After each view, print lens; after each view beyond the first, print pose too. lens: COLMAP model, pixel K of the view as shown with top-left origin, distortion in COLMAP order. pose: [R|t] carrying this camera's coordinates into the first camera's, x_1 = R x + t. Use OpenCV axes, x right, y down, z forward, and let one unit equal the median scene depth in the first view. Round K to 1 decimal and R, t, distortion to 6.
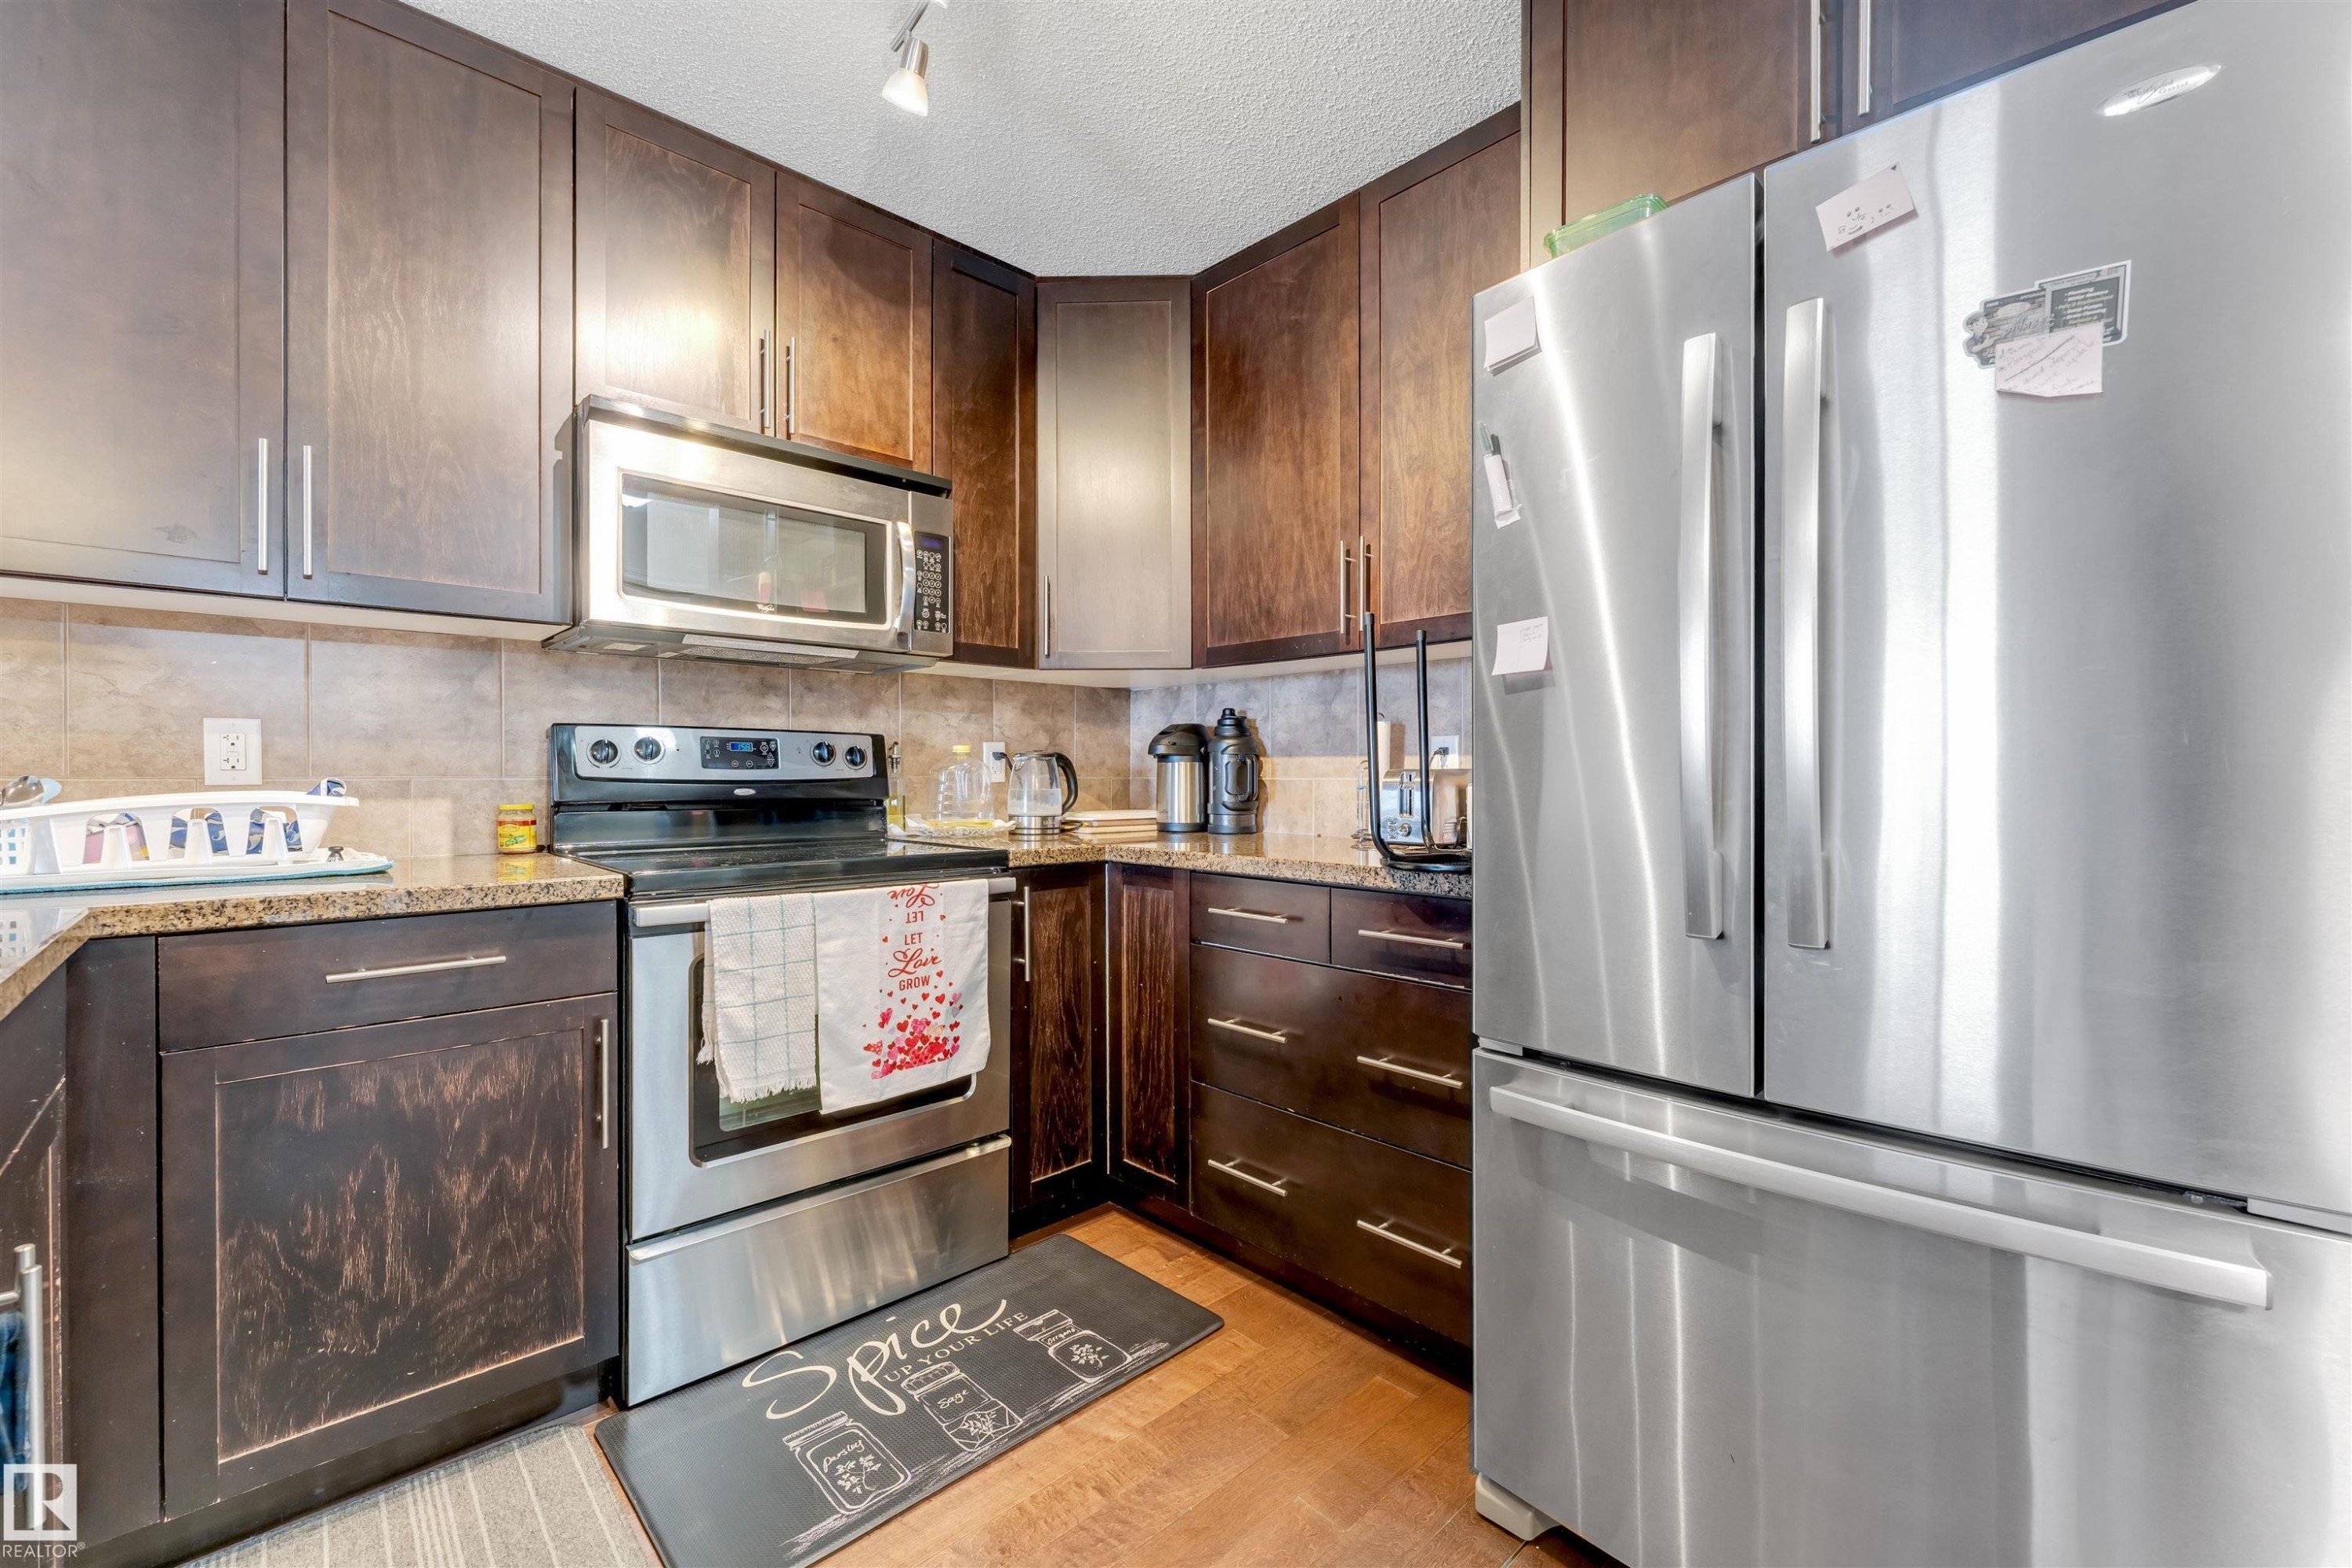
lens RADIAL K [[951.4, 0, 1158.0], [0, 951.4, 781.4], [0, 0, 1]] dist [-0.003060, -0.000687]
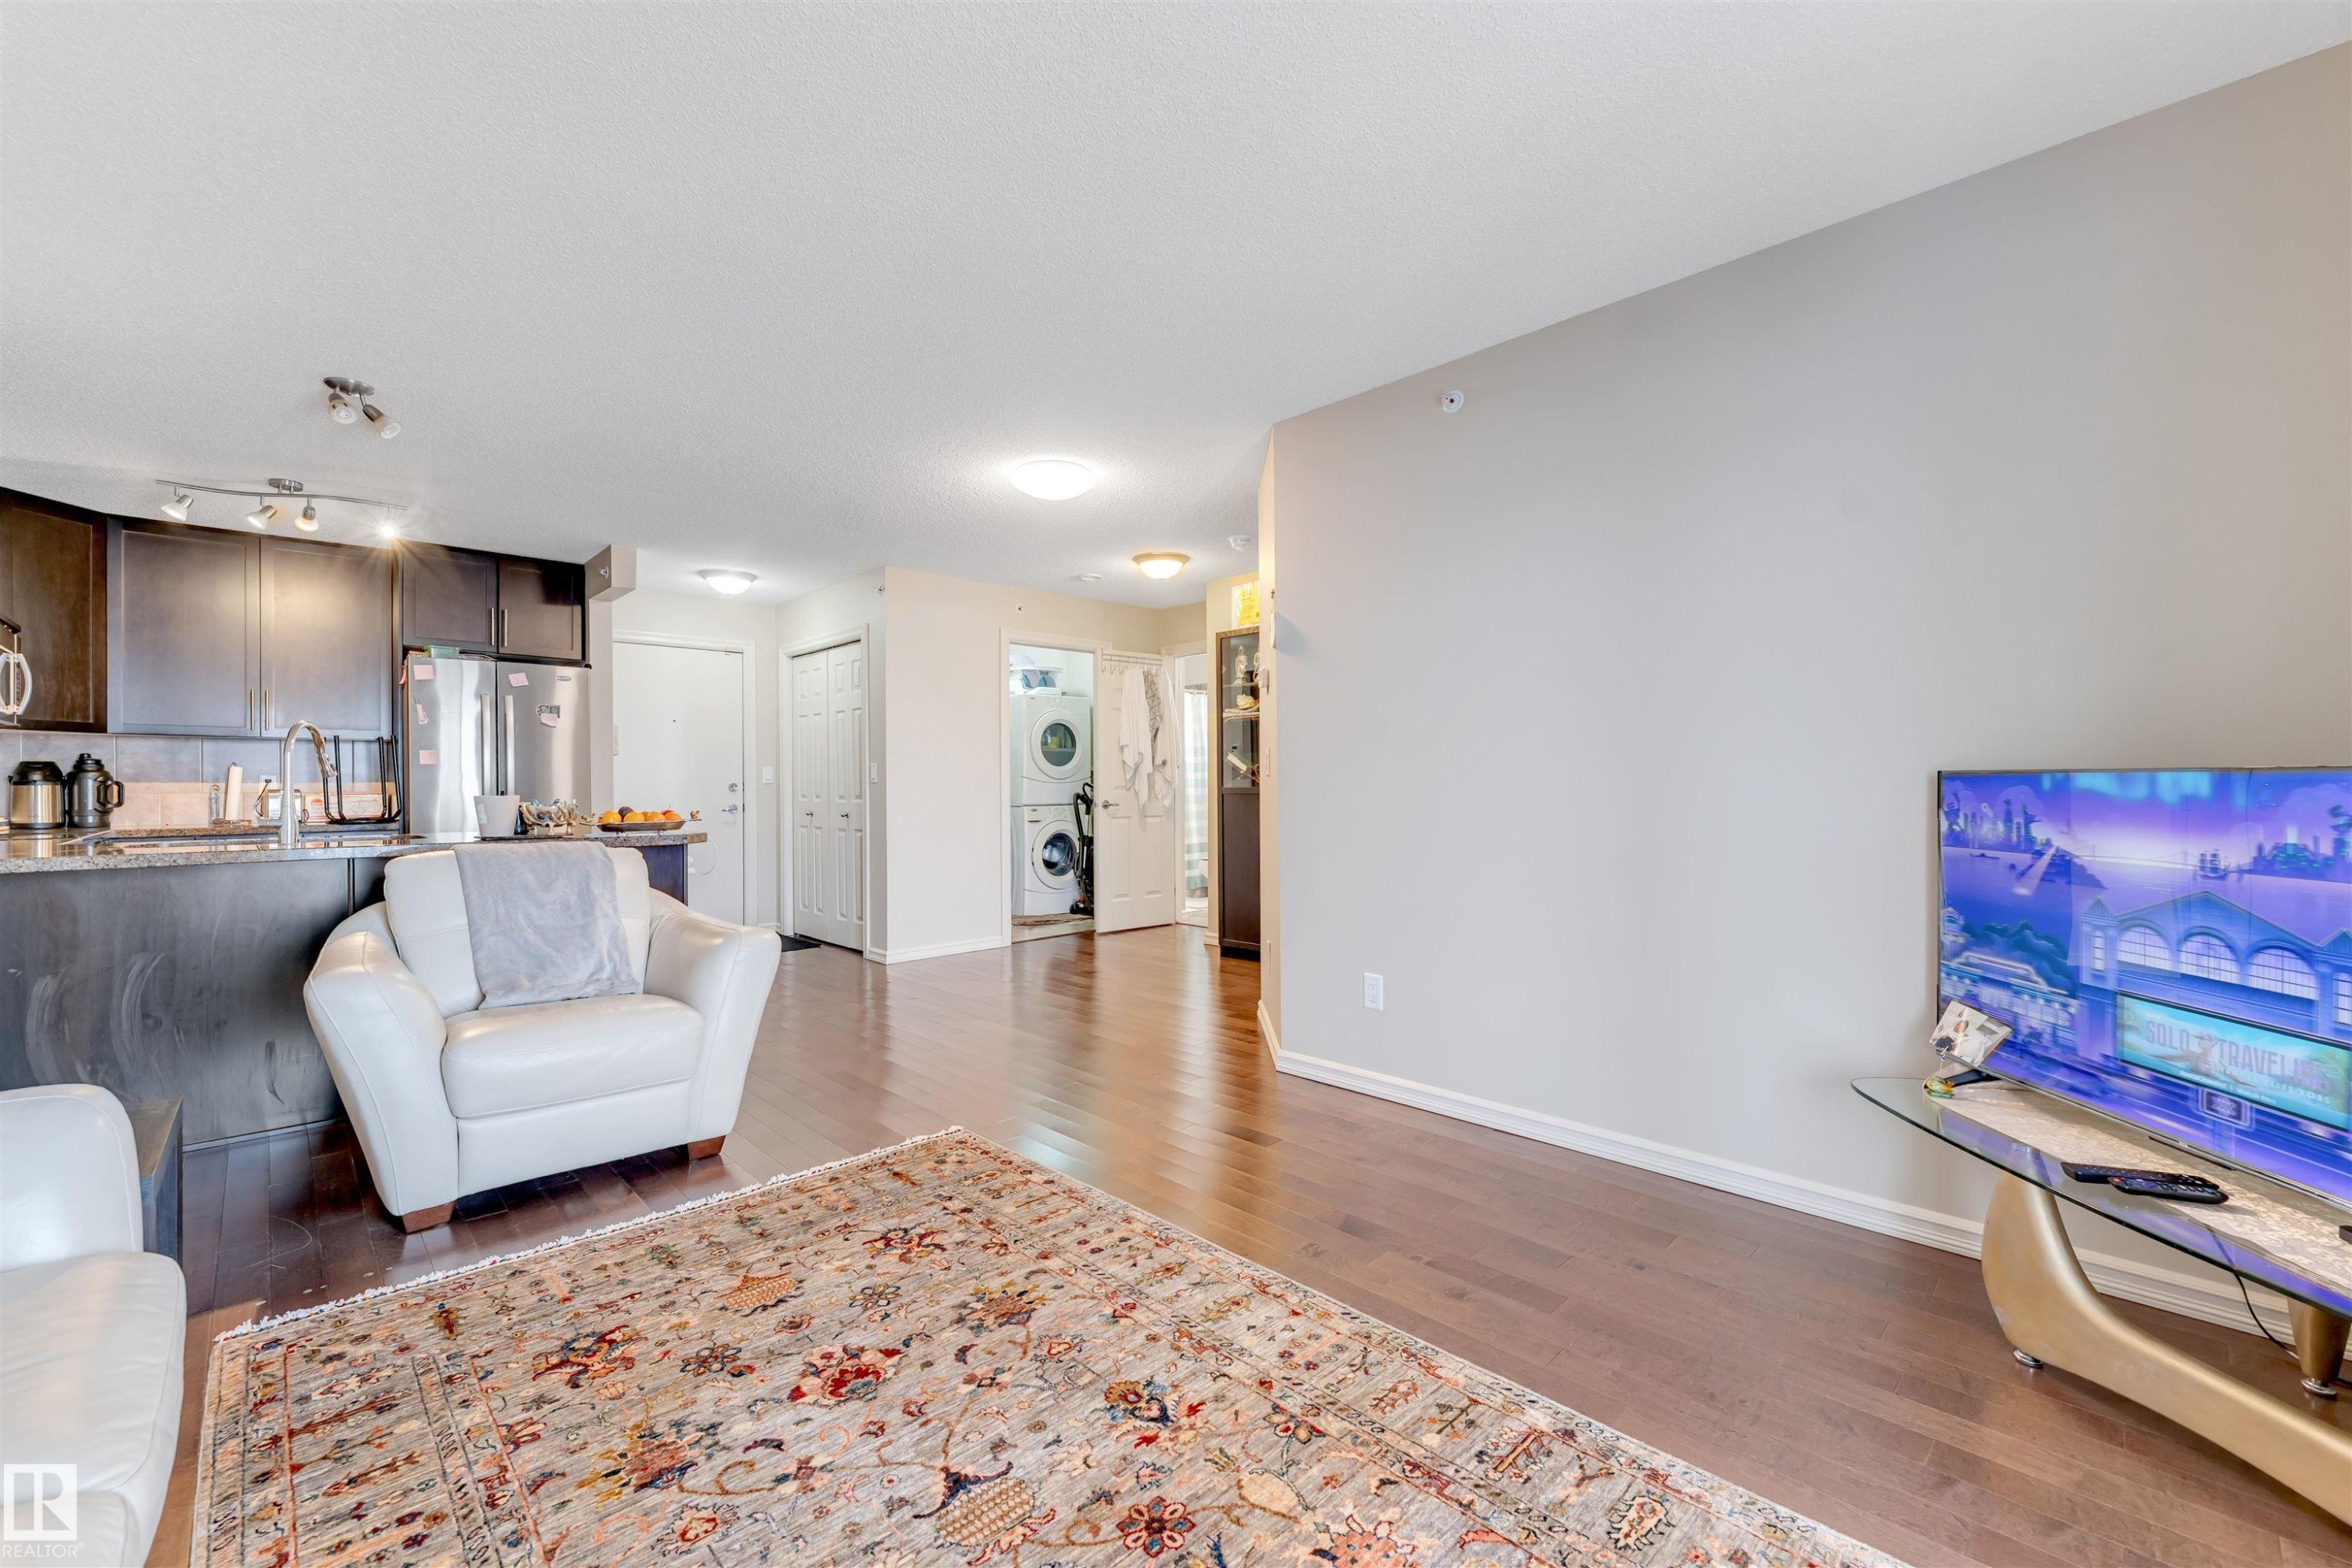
lens RADIAL K [[951.4, 0, 1176.5], [0, 951.4, 779.5], [0, 0, 1]] dist [-0.003060, -0.000687]
pose [[-0.024292, 0.005110, 0.999692, -2.309561], [0.010567, 0.999932, -0.004855, -0.003379], [-0.999649, 0.010446, -0.024344, -1.258940]]
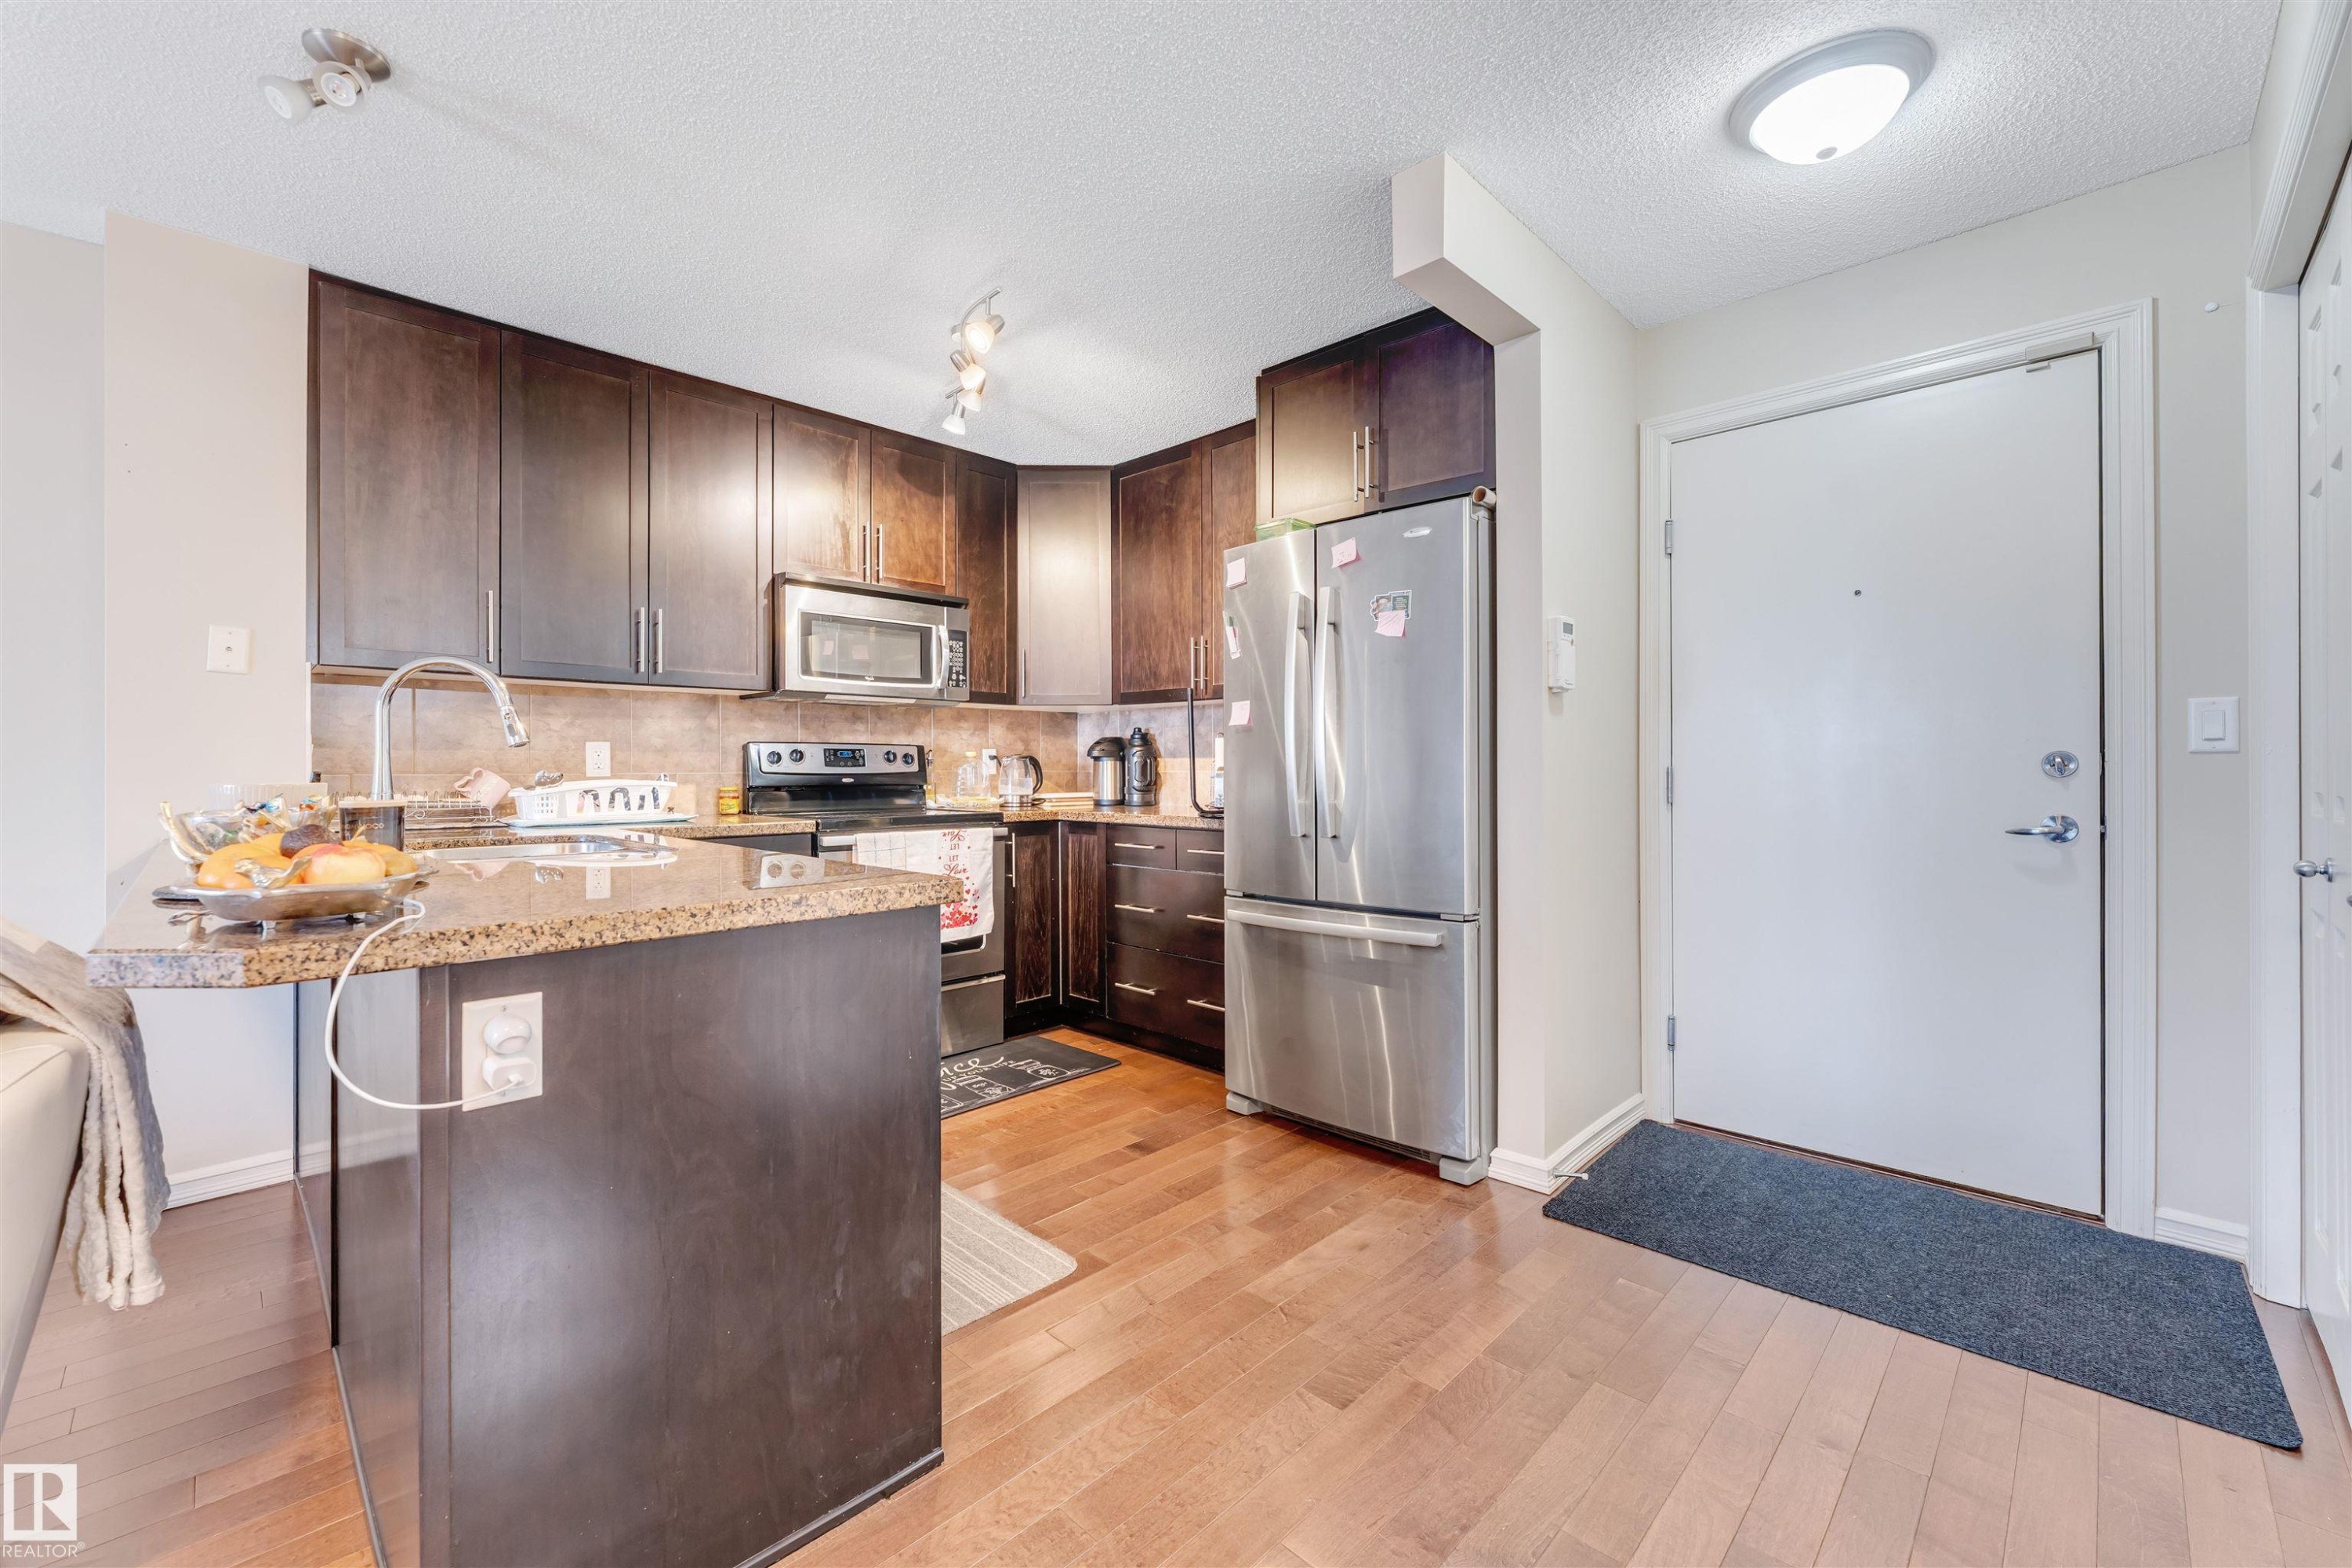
lens RADIAL K [[951.4, 0, 1159.9], [0, 951.4, 766.8], [0, 0, 1]] dist [-0.003060, -0.000687]
pose [[0.999329, -0.002543, 0.036528, 0.074014], [0.002786, 0.999974, -0.006612, -0.000278], [-0.036510, 0.006709, 0.999311, -0.832189]]
